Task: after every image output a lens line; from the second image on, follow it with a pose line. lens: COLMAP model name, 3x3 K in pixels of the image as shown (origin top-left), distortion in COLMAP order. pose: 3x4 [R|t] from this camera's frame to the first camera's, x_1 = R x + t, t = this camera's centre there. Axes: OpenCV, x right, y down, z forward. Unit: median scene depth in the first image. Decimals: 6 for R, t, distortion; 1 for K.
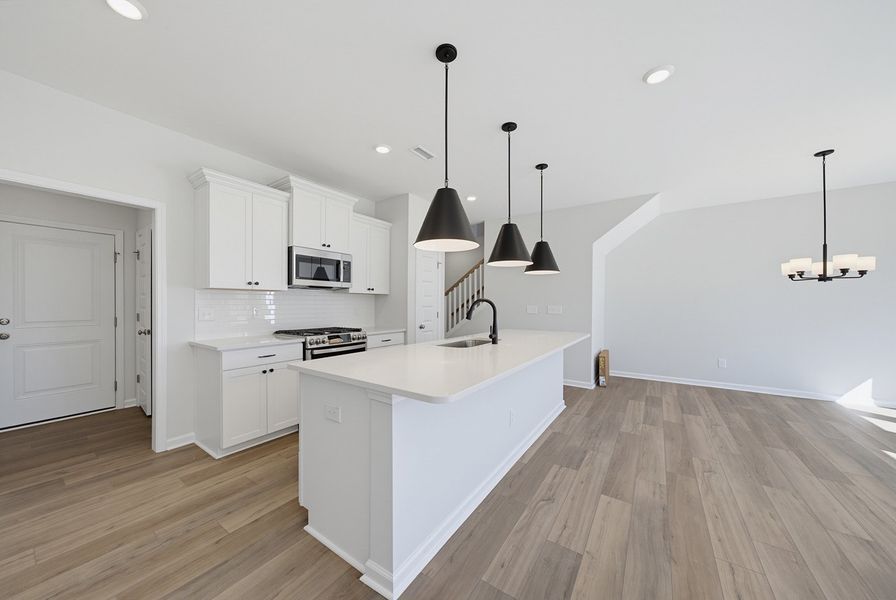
lens RADIAL K [[309.6, 0, 448.0], [0, 309.6, 300.0], [0, 0, 1]] dist [-0.000065, 0.000042]
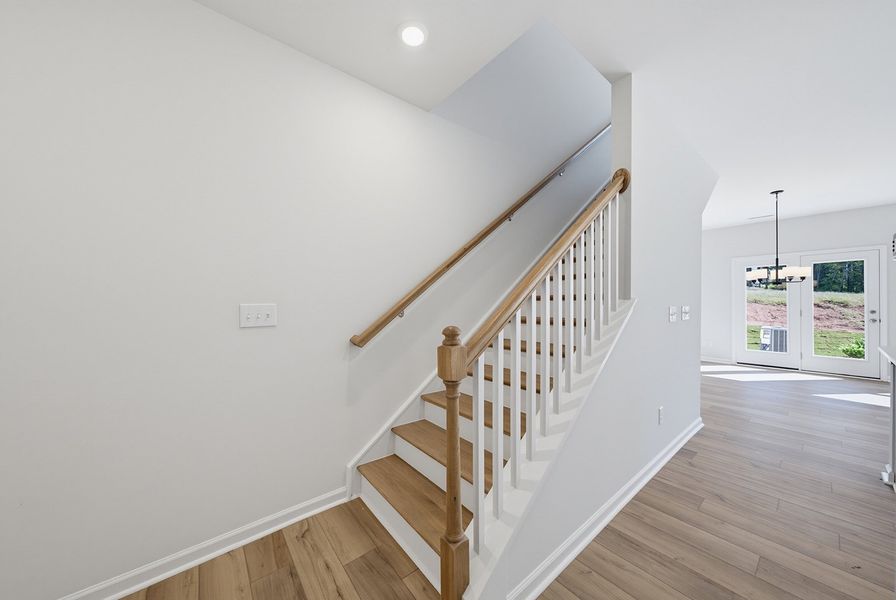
lens RADIAL K [[302.2, 0, 448.0], [0, 302.2, 300.0], [0, 0, 1]] dist [0.000073, 0.000051]
pose [[0.280145, 0.003862, 0.959950, -0.517368], [-0.007449, 0.999971, -0.001849, 0.017881], [-0.959929, -0.006633, 0.280165, 2.097820]]
